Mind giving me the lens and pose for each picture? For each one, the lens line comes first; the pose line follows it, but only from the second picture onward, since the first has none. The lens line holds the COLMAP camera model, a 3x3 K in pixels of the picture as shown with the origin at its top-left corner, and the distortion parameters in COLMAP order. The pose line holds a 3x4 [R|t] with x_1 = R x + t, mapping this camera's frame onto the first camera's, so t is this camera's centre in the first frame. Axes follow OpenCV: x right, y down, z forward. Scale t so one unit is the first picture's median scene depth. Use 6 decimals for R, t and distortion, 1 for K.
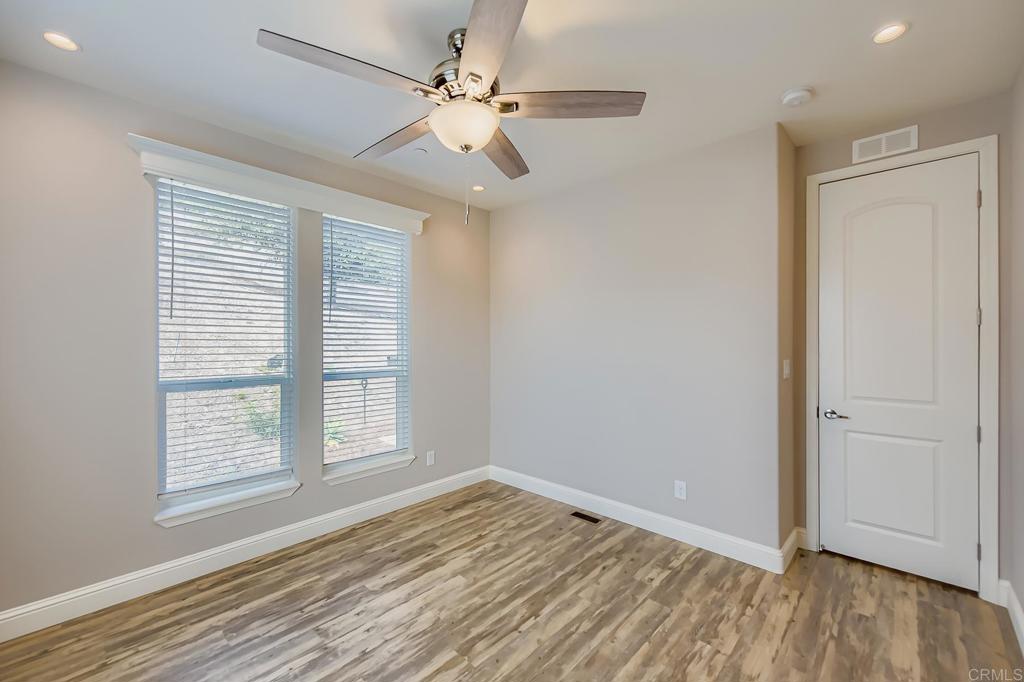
lens RADIAL K [[423.4, 0, 510.3], [0, 423.4, 350.2], [0, 0, 1]] dist [0.016953, -0.000073]
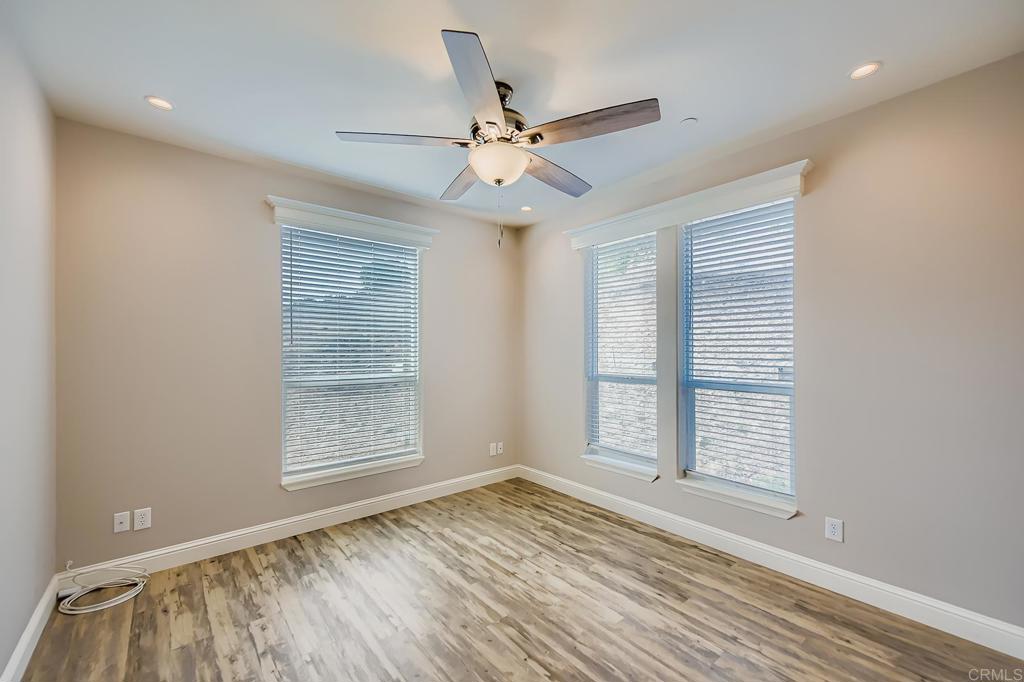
lens RADIAL K [[423.4, 0, 510.3], [0, 423.4, 350.2], [0, 0, 1]] dist [0.016953, -0.000073]
pose [[-0.134968, 0.002705, -0.990846, 0.788164], [-0.018103, 0.999823, 0.005195, -0.017557], [0.990685, 0.018639, -0.134895, 0.894872]]
